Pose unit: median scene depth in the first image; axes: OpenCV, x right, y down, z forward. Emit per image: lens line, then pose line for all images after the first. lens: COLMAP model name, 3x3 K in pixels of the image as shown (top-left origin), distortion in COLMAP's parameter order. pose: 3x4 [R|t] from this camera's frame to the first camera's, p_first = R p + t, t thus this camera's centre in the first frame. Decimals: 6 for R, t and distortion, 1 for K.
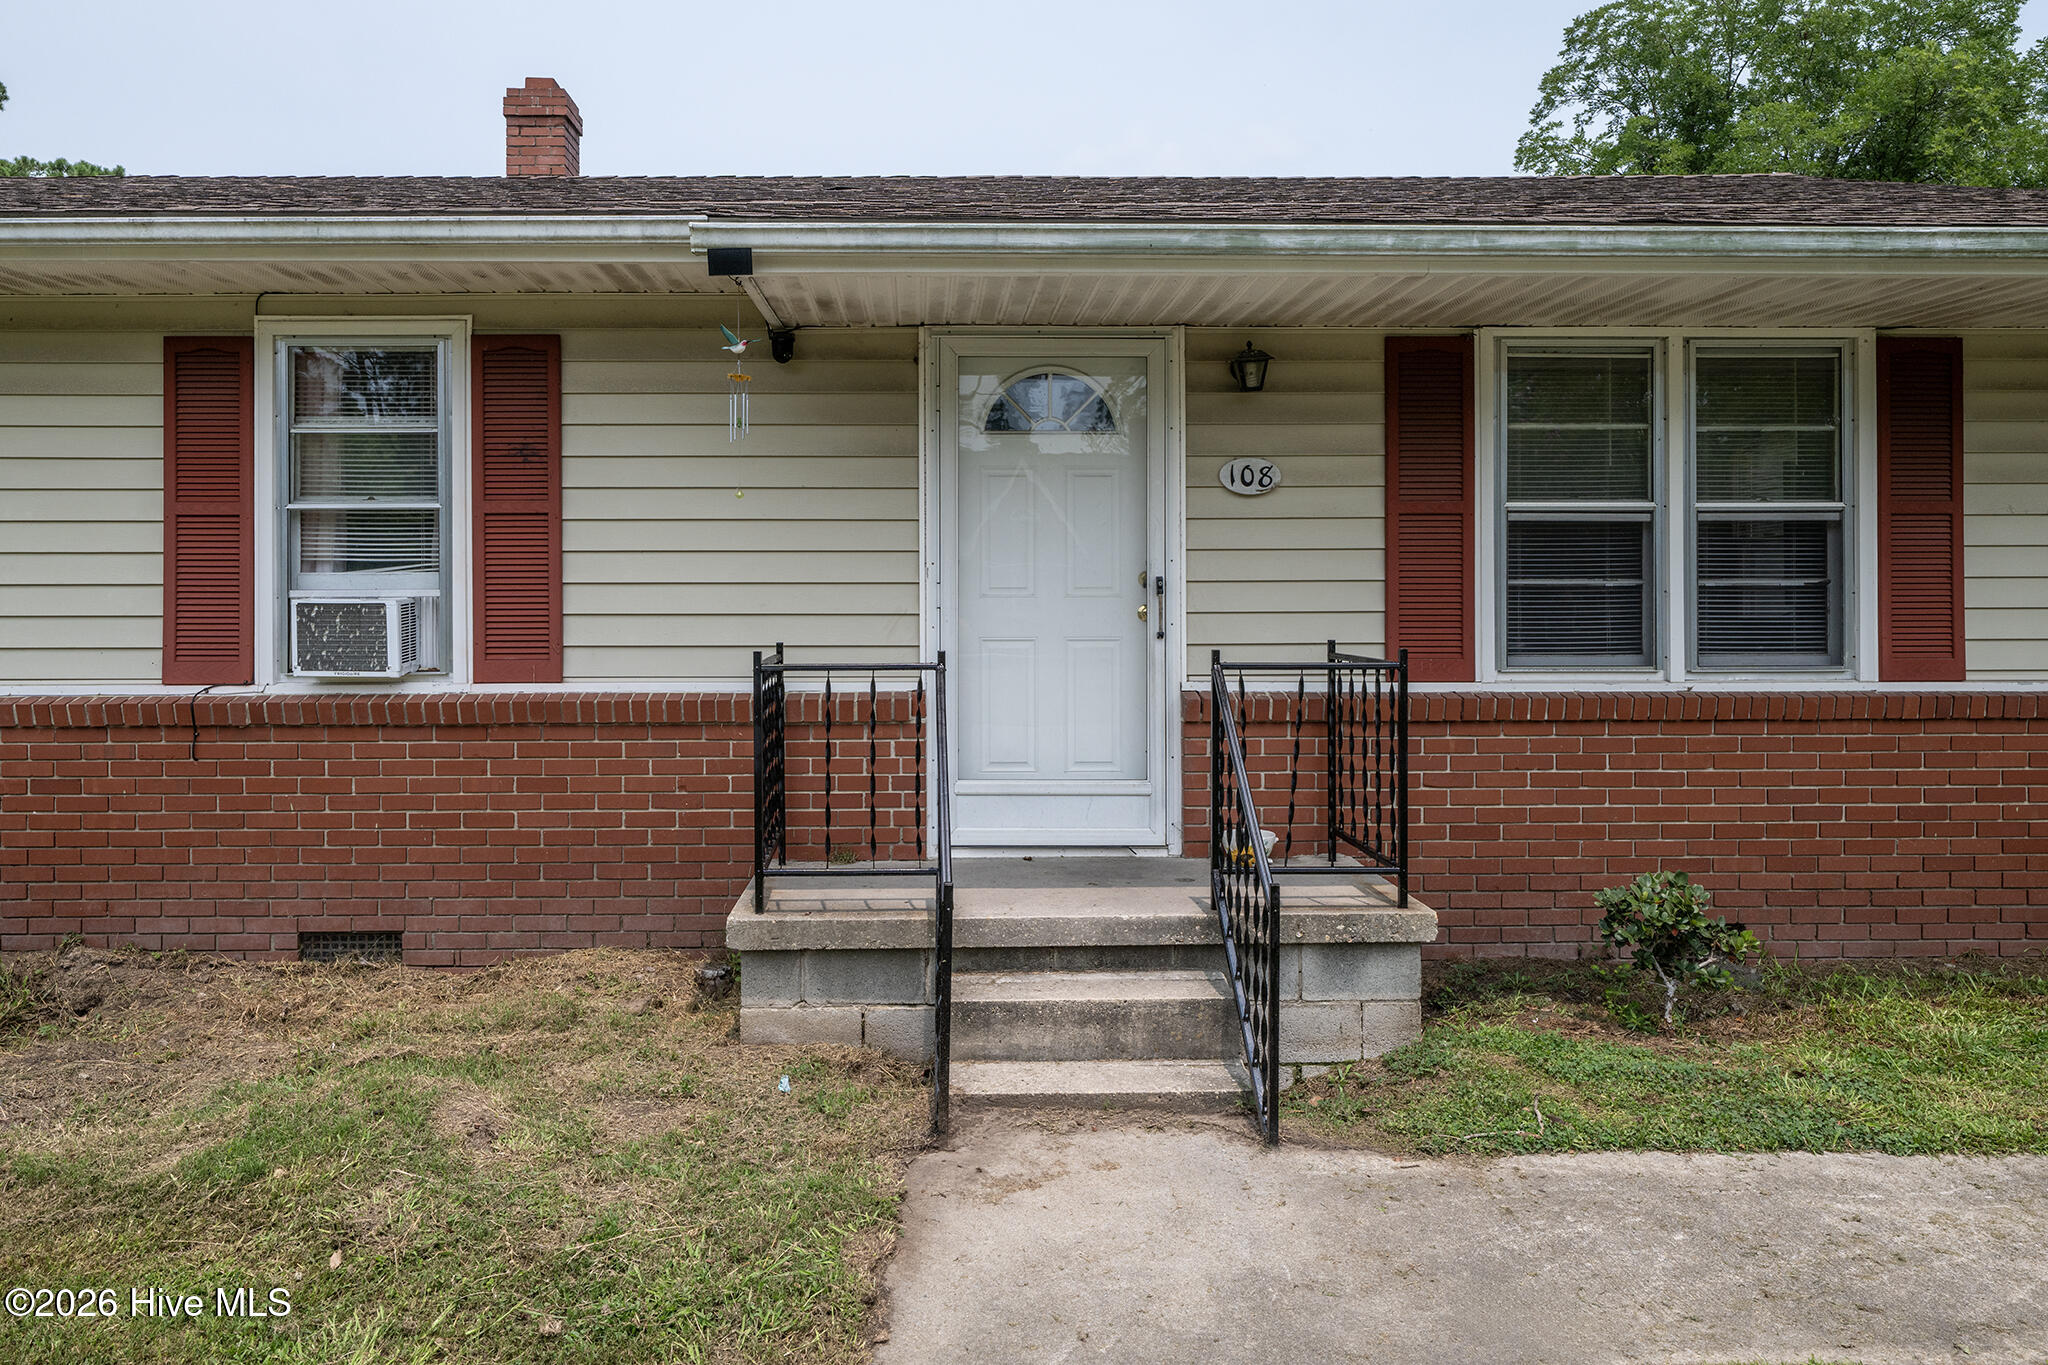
lens RADIAL K [[1289.3, 0, 966.3], [0, 1289.3, 630.6], [0, 0, 1]] dist [0.000645, -0.002340]
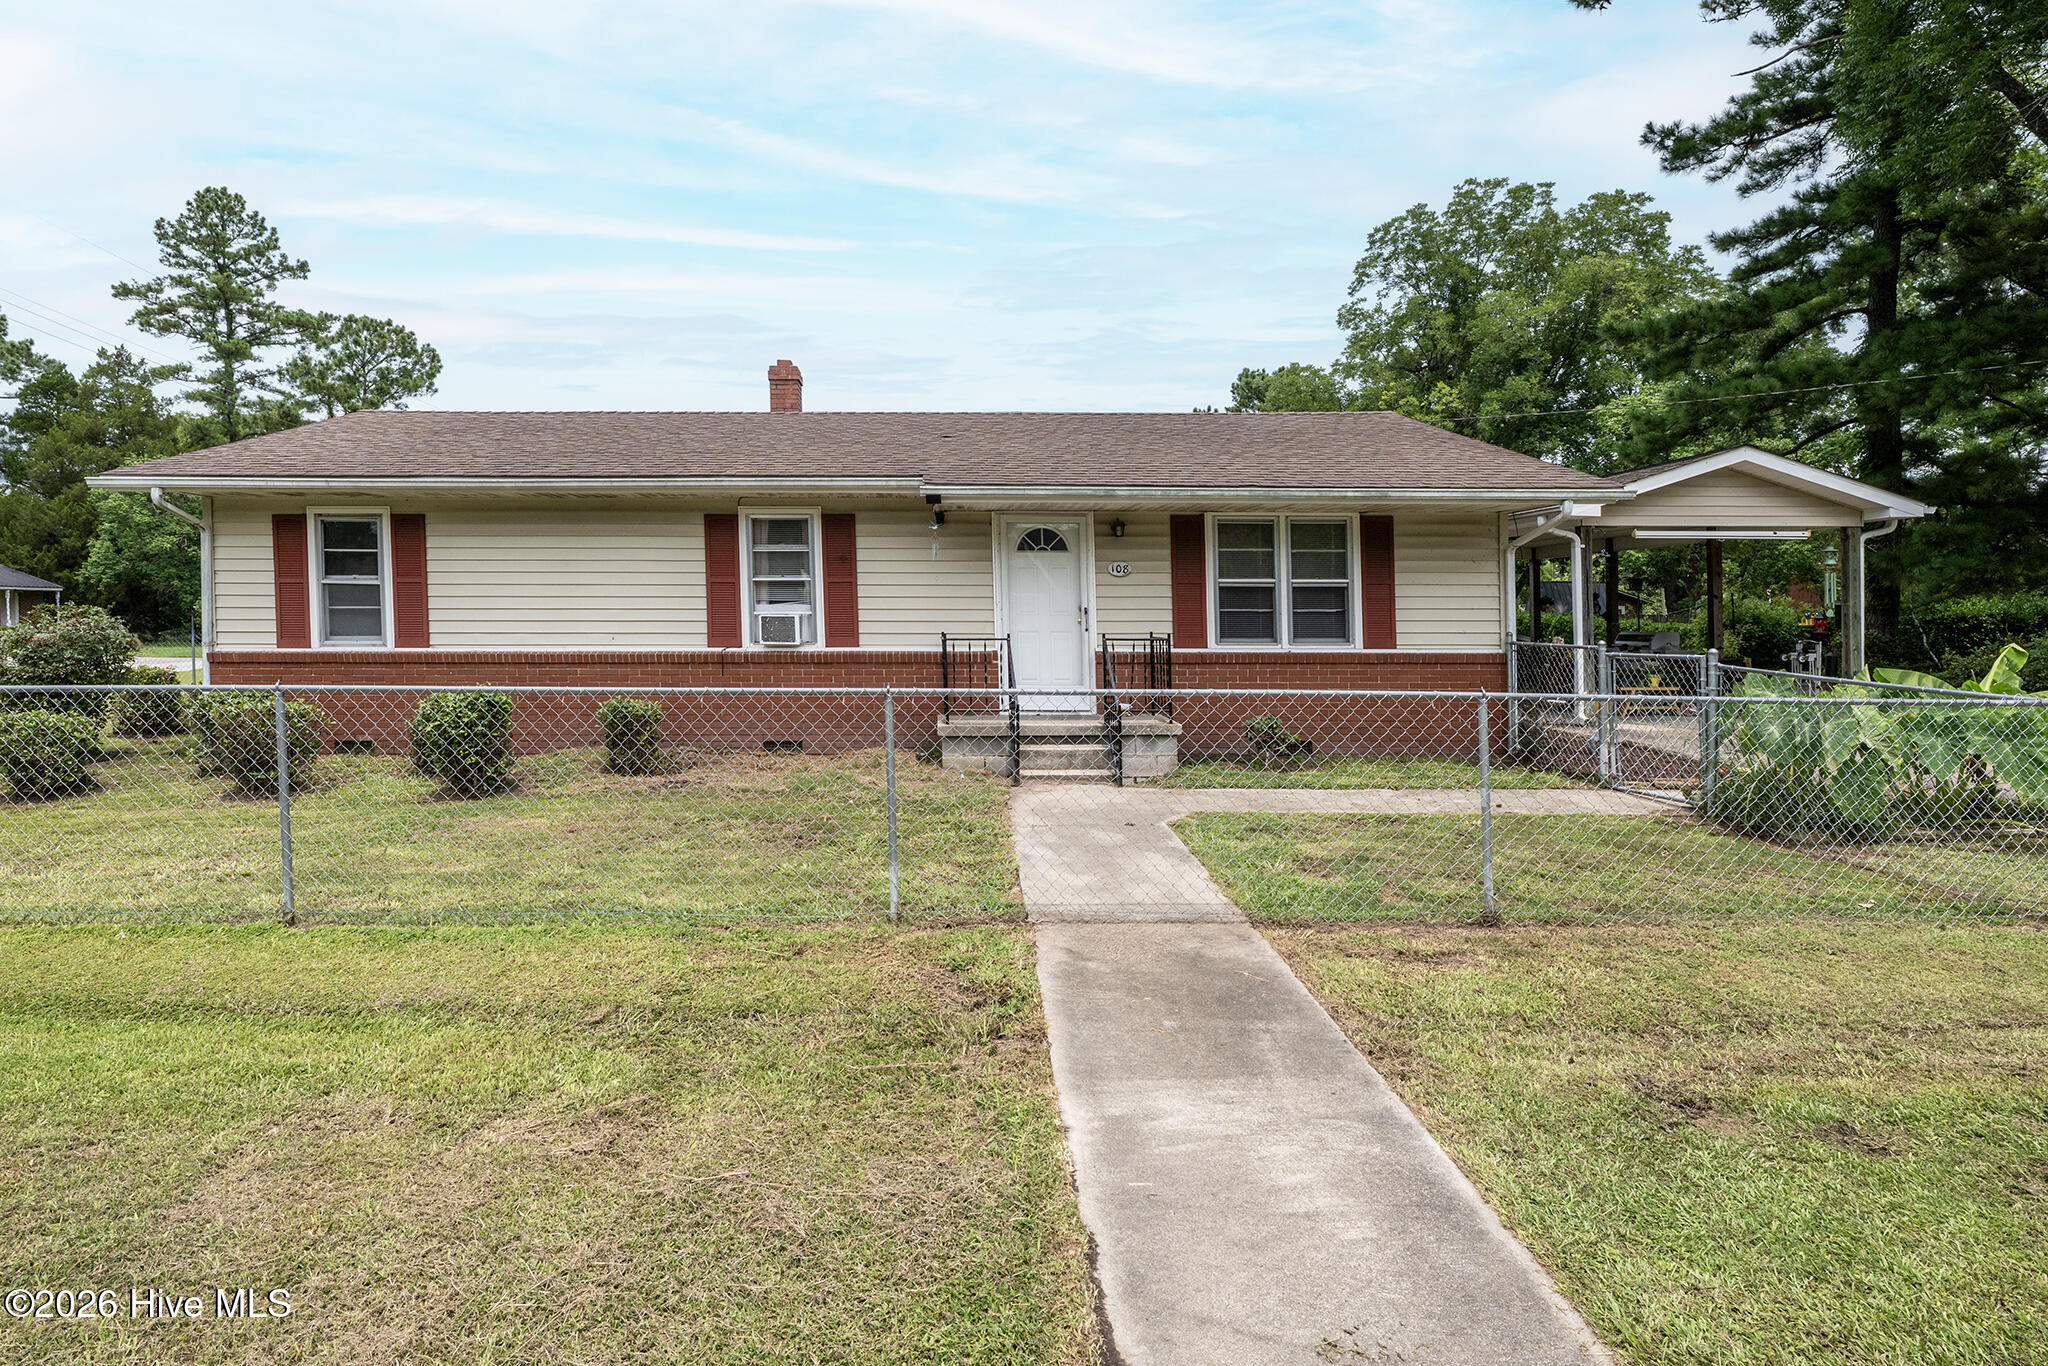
lens RADIAL K [[967.8, 0, 955.9], [0, 967.8, 612.7], [0, 0, 1]] dist [0.003807, -0.001646]
pose [[0.999978, 0.003031, 0.005906, -0.123994], [-0.002833, 0.999441, -0.033309, 0.034743], [-0.006004, 0.033292, 0.999428, -0.953075]]
